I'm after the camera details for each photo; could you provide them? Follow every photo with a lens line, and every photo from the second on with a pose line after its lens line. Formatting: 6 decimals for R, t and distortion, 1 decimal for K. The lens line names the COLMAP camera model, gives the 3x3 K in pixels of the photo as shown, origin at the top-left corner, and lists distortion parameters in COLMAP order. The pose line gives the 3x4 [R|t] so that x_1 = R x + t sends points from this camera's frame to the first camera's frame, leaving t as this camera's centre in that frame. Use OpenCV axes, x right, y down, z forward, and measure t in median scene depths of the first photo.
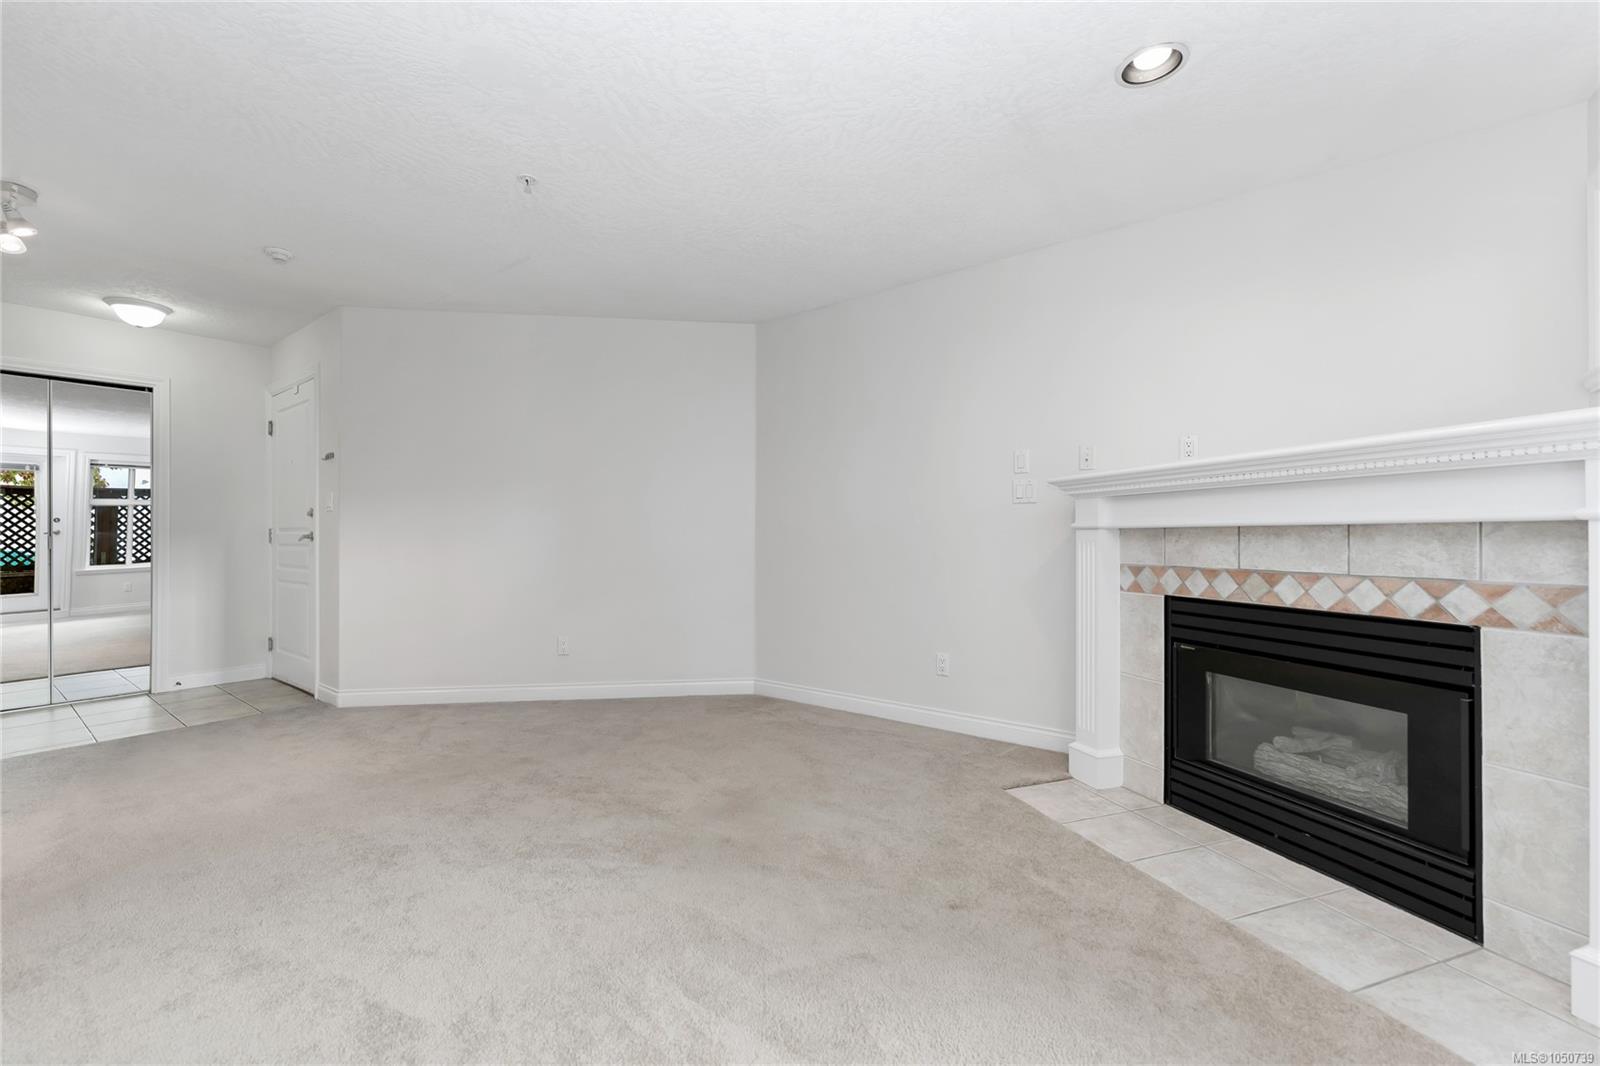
lens RADIAL K [[644.1, 0, 803.5], [0, 644.1, 535.8], [0, 0, 1]] dist [-0.000027, -0.000216]
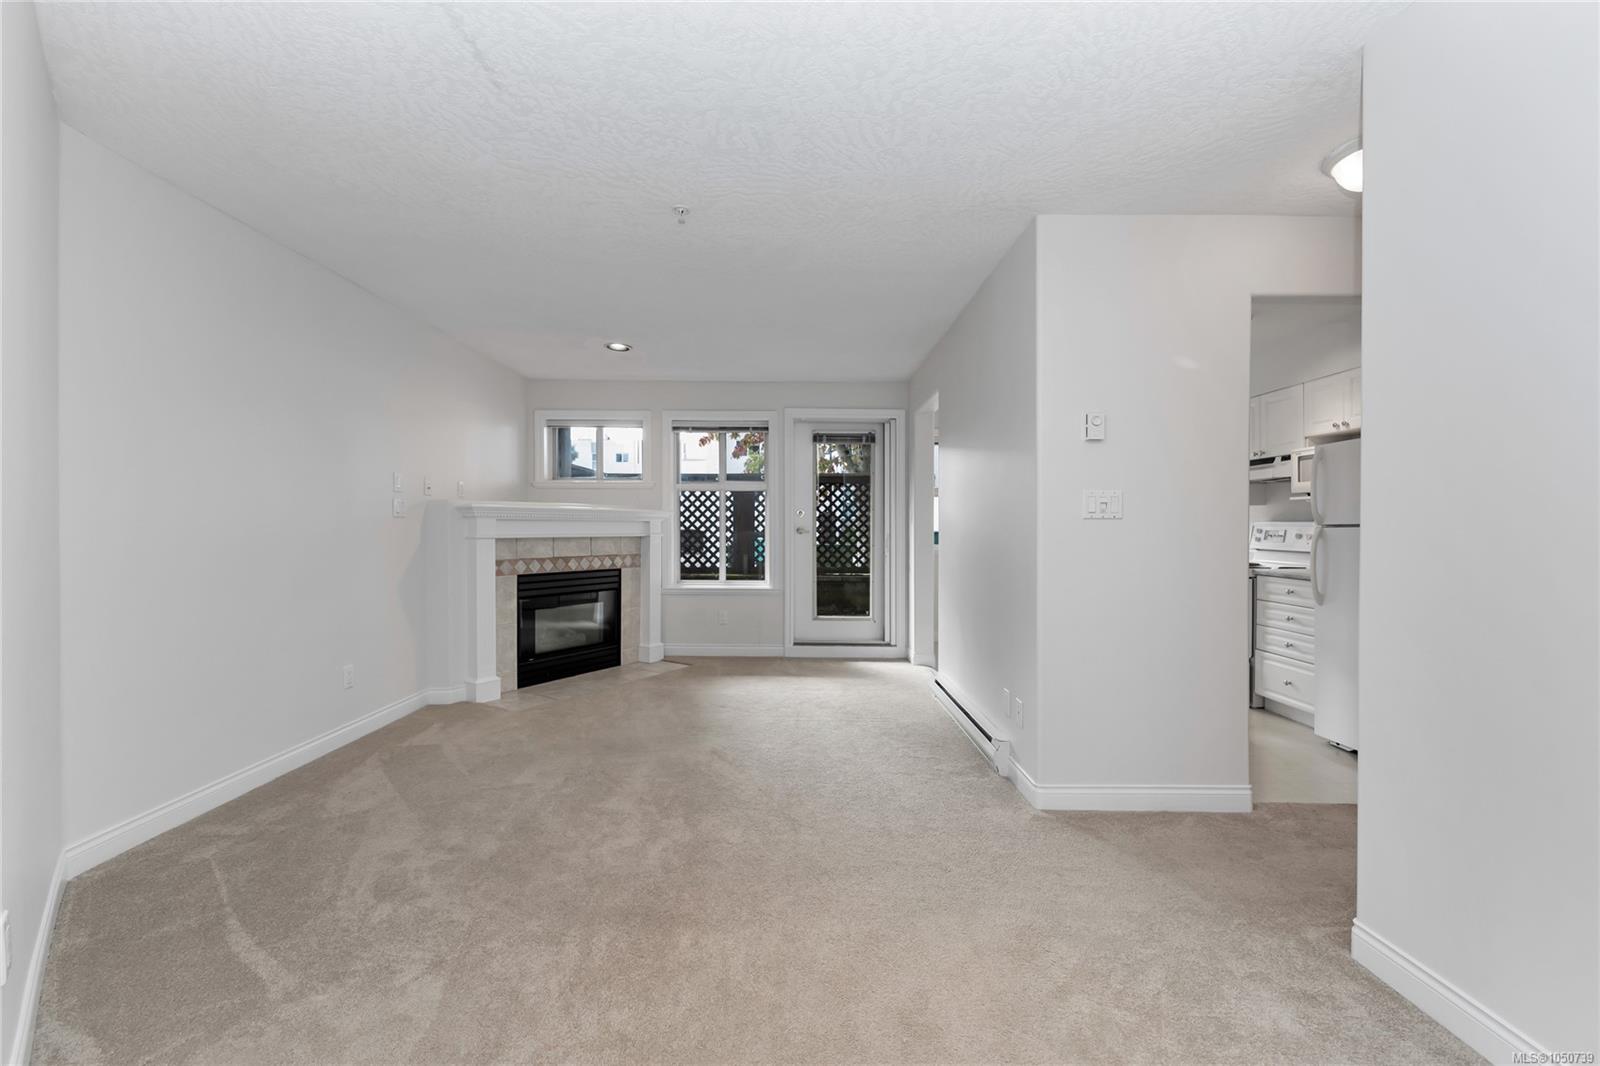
lens RADIAL K [[644.1, 0, 803.5], [0, 644.1, 535.8], [0, 0, 1]] dist [-0.000027, -0.000216]
pose [[-0.598620, -0.005289, 0.801016, -1.556624], [0.001098, 0.999972, 0.007423, -0.034794], [-0.801033, 0.005323, -0.598597, 1.621447]]
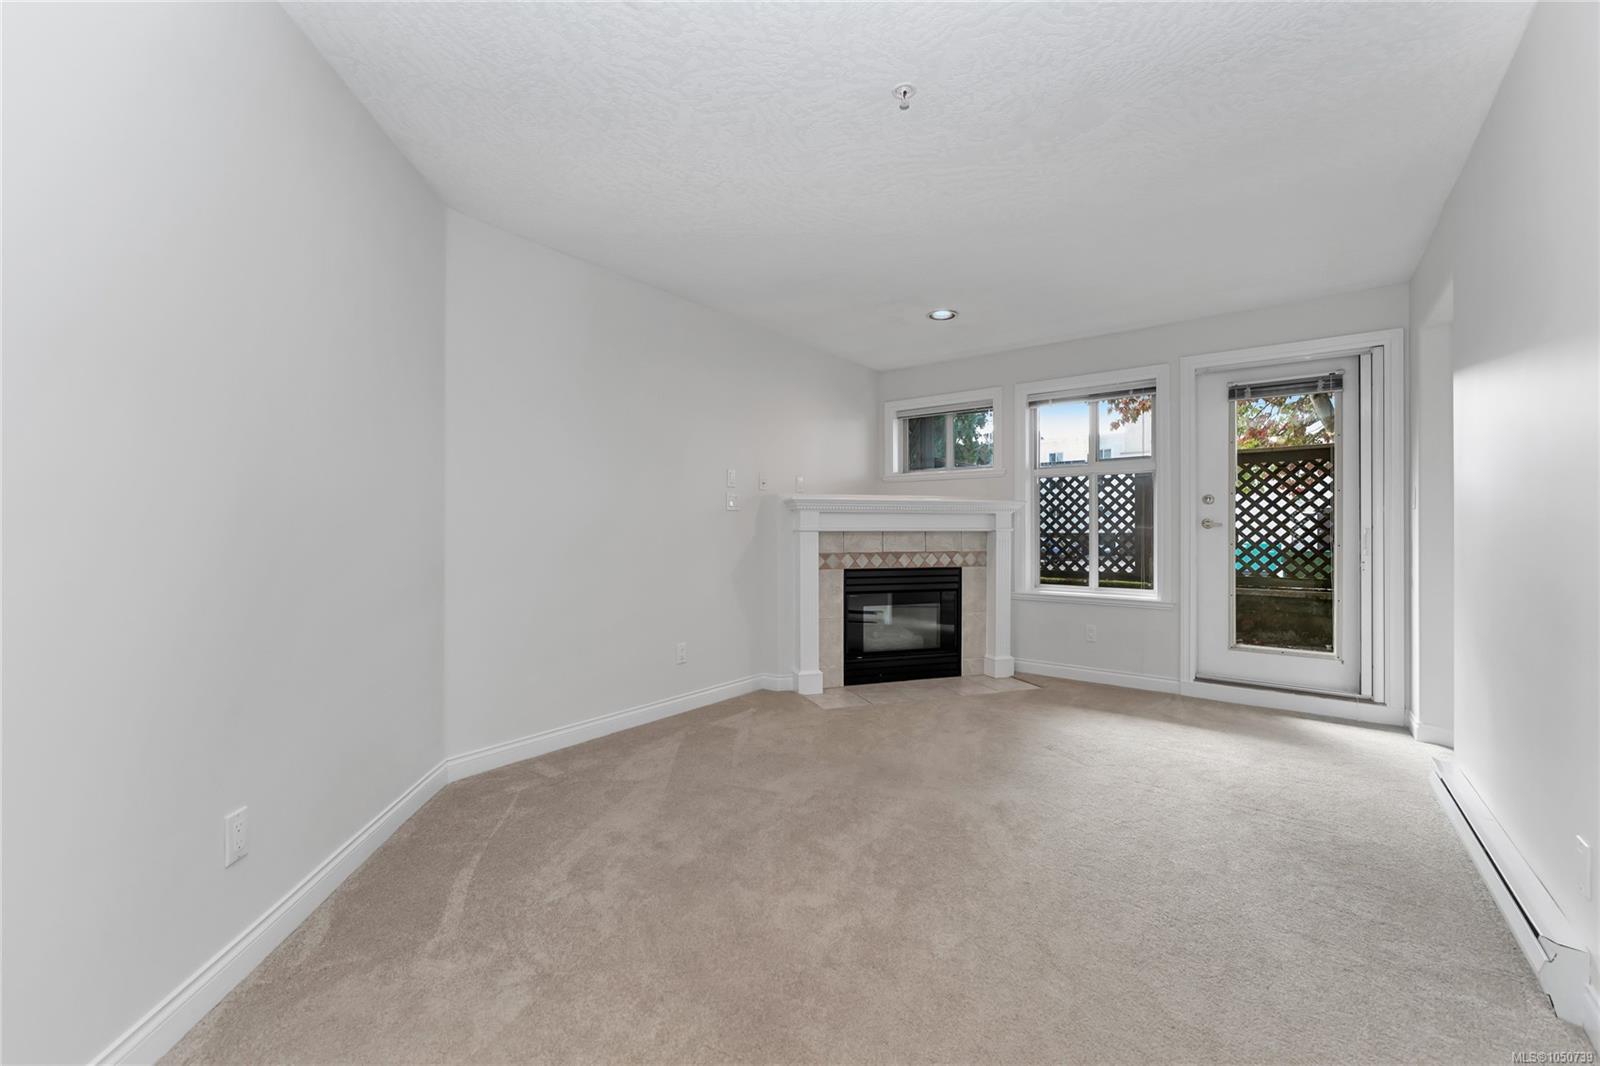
lens RADIAL K [[644.1, 0, 803.5], [0, 644.1, 535.8], [0, 0, 1]] dist [-0.000027, -0.000216]
pose [[0.025973, -0.000845, 0.999662, -1.375636], [-0.000273, 1.000000, 0.000852, -0.001536], [-0.999663, -0.000295, 0.025973, 1.198681]]
